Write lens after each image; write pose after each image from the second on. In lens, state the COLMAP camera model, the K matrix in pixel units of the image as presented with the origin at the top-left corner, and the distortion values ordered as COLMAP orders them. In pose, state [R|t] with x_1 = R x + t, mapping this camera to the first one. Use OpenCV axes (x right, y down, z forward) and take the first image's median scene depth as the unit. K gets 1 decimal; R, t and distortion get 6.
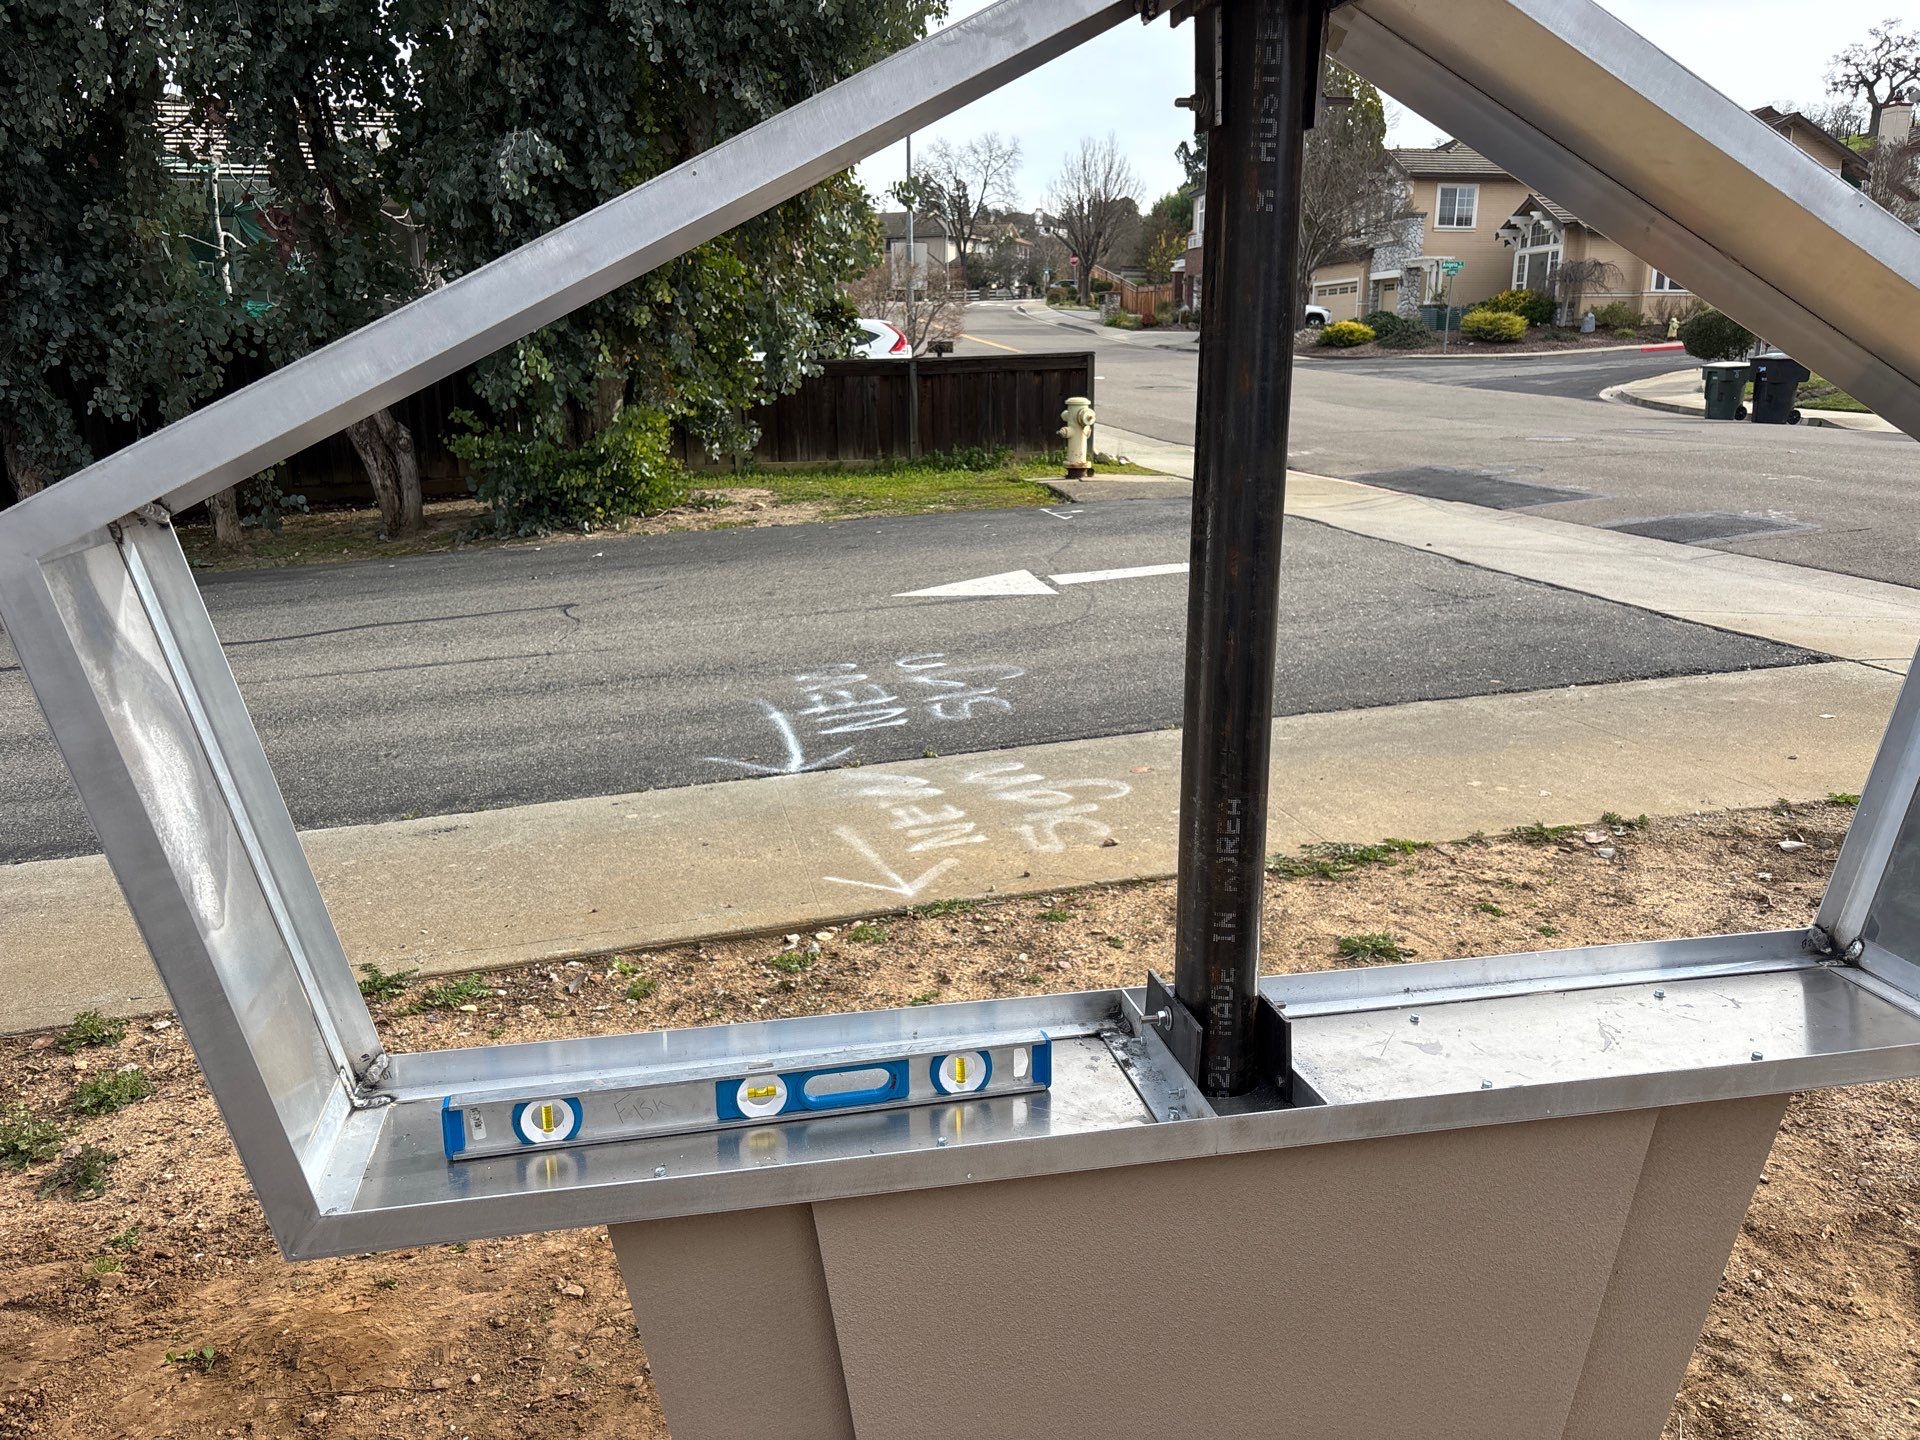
lens RADIAL K [[1405.0, 0, 967.2], [0, 1405.0, 717.5], [0, 0, 1]] dist [0.042059, -0.051373]
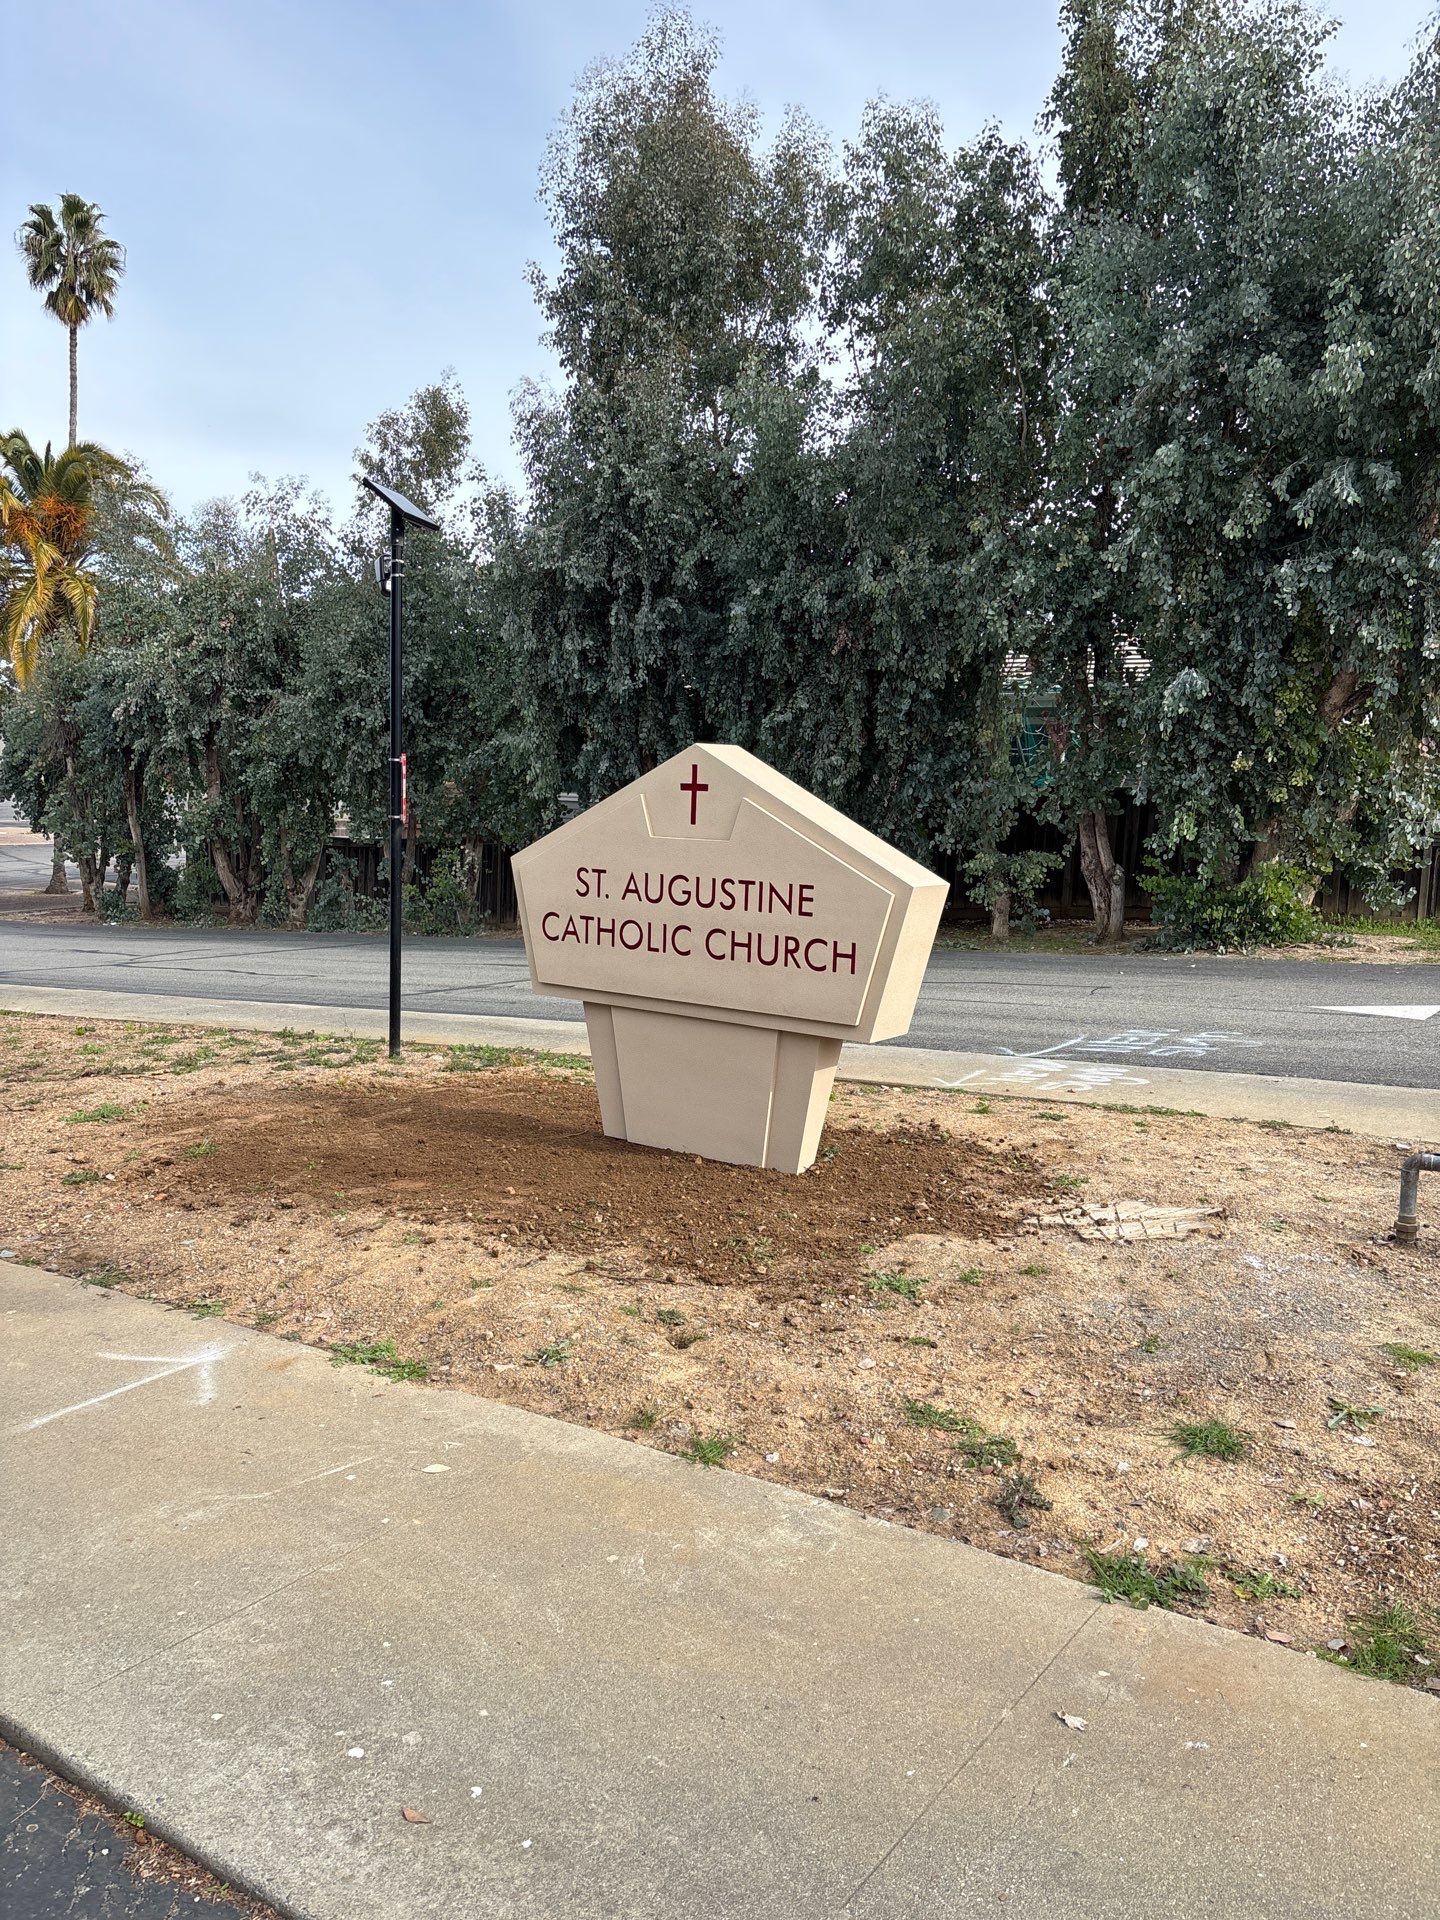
lens RADIAL K [[1360.4, 0, 720.0], [0, 1360.4, 960.0], [0, 0, 1]] dist [0.007394, 0.000121]
pose [[0.677399, 0.109398, -0.727436, 0.350470], [-0.209274, 0.976678, -0.047997, 0.032945], [0.705220, 0.184746, 0.684495, -0.196150]]
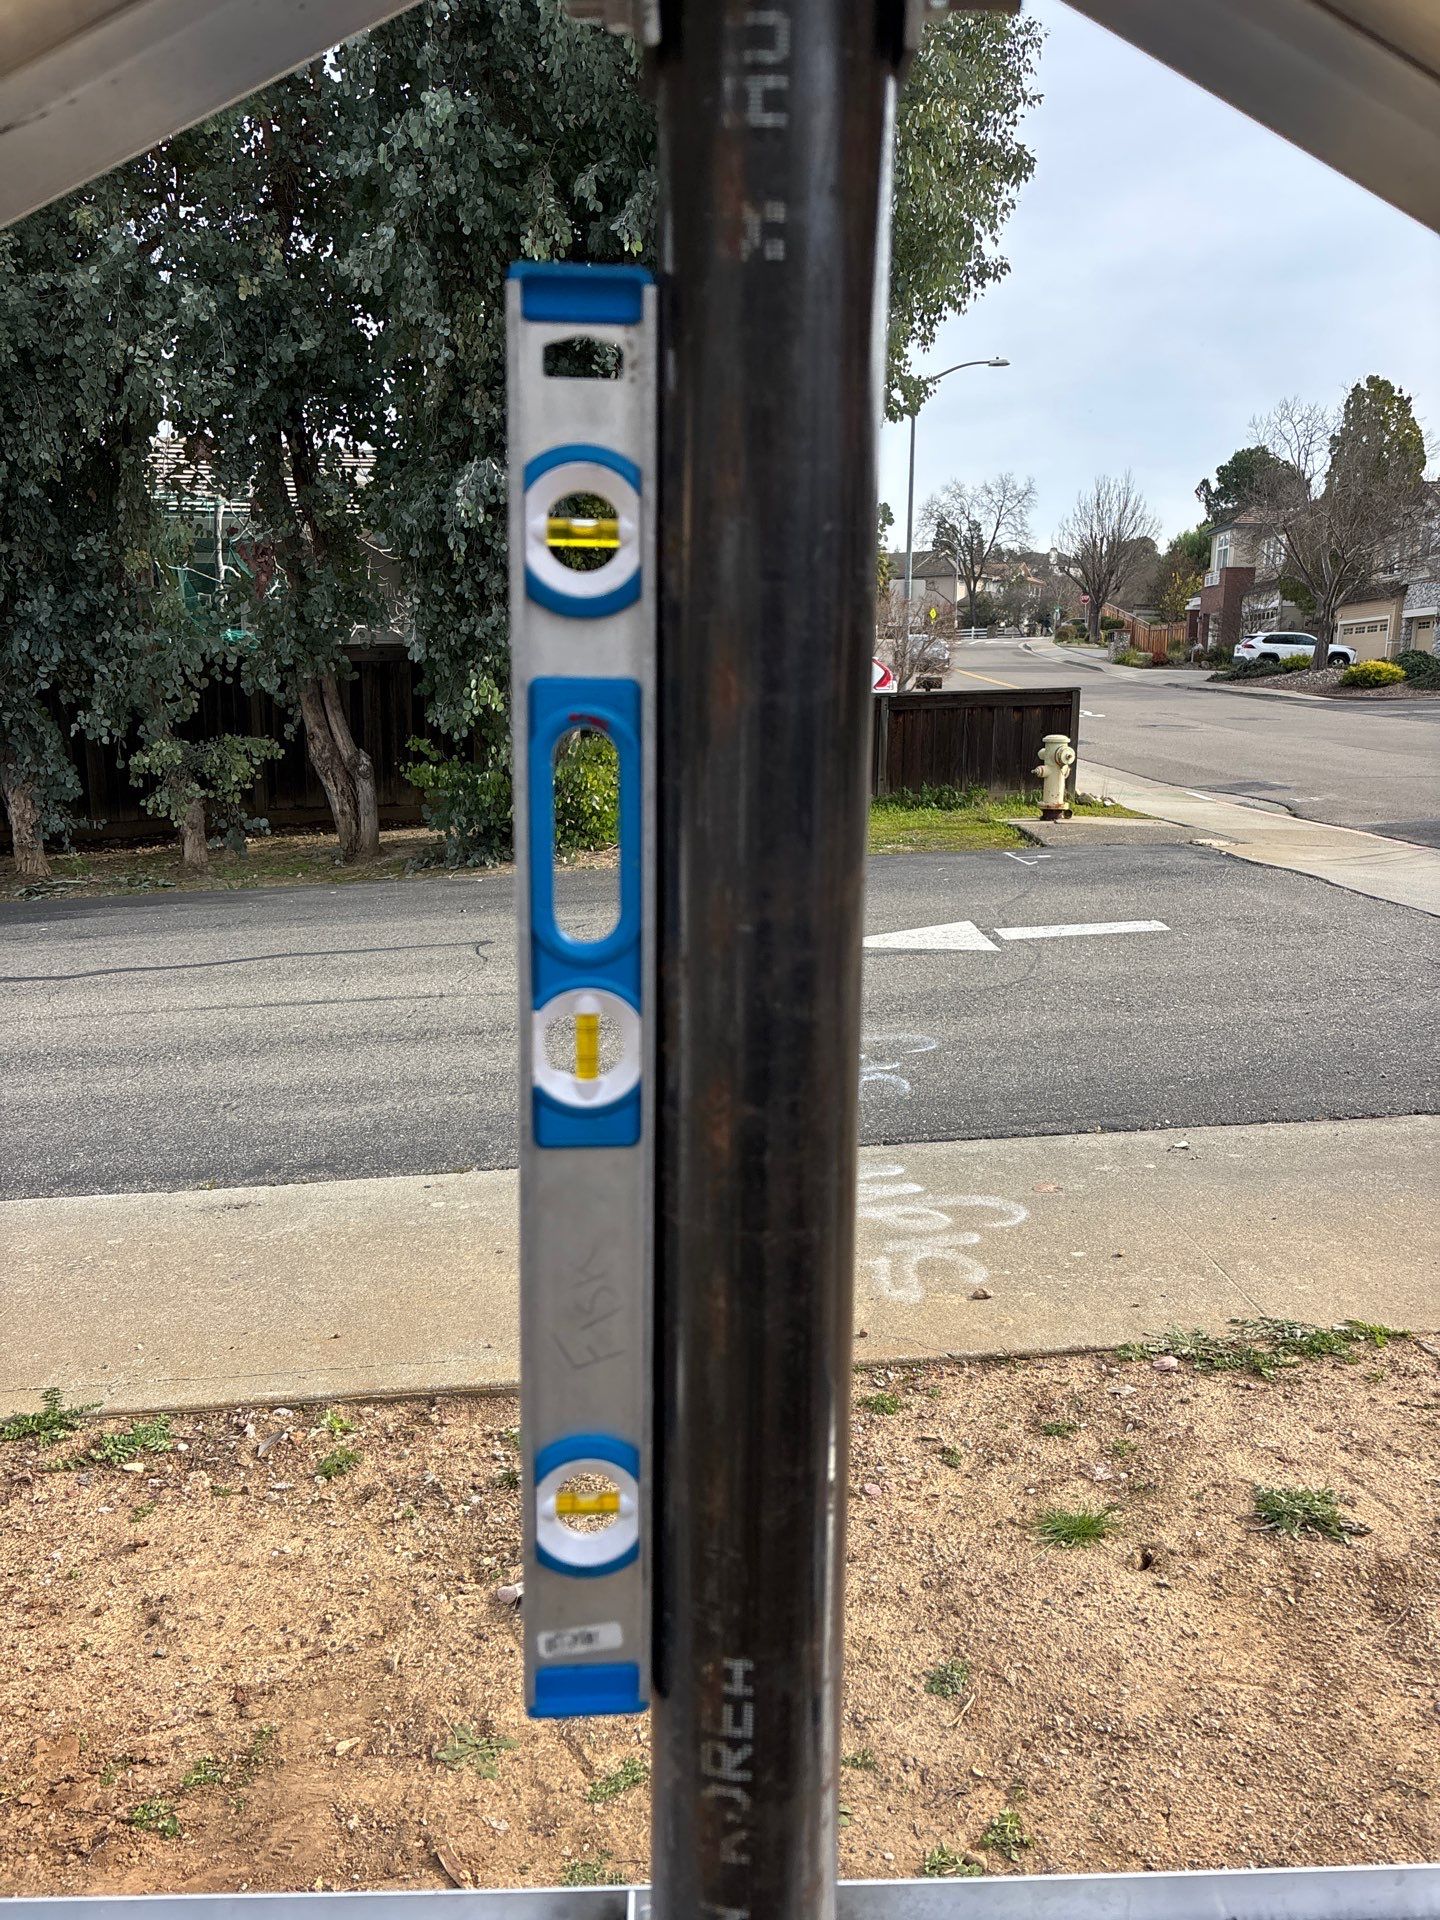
lens RADIAL K [[1405.0, 0, 745.6], [0, 1405.0, 971.6], [0, 0, 1]] dist [0.042059, -0.051373]
pose [[0.987510, 0.042091, -0.151831, 0.028743], [-0.050395, 0.997413, -0.051262, -0.014752], [0.149280, 0.058274, 0.987076, 0.065586]]
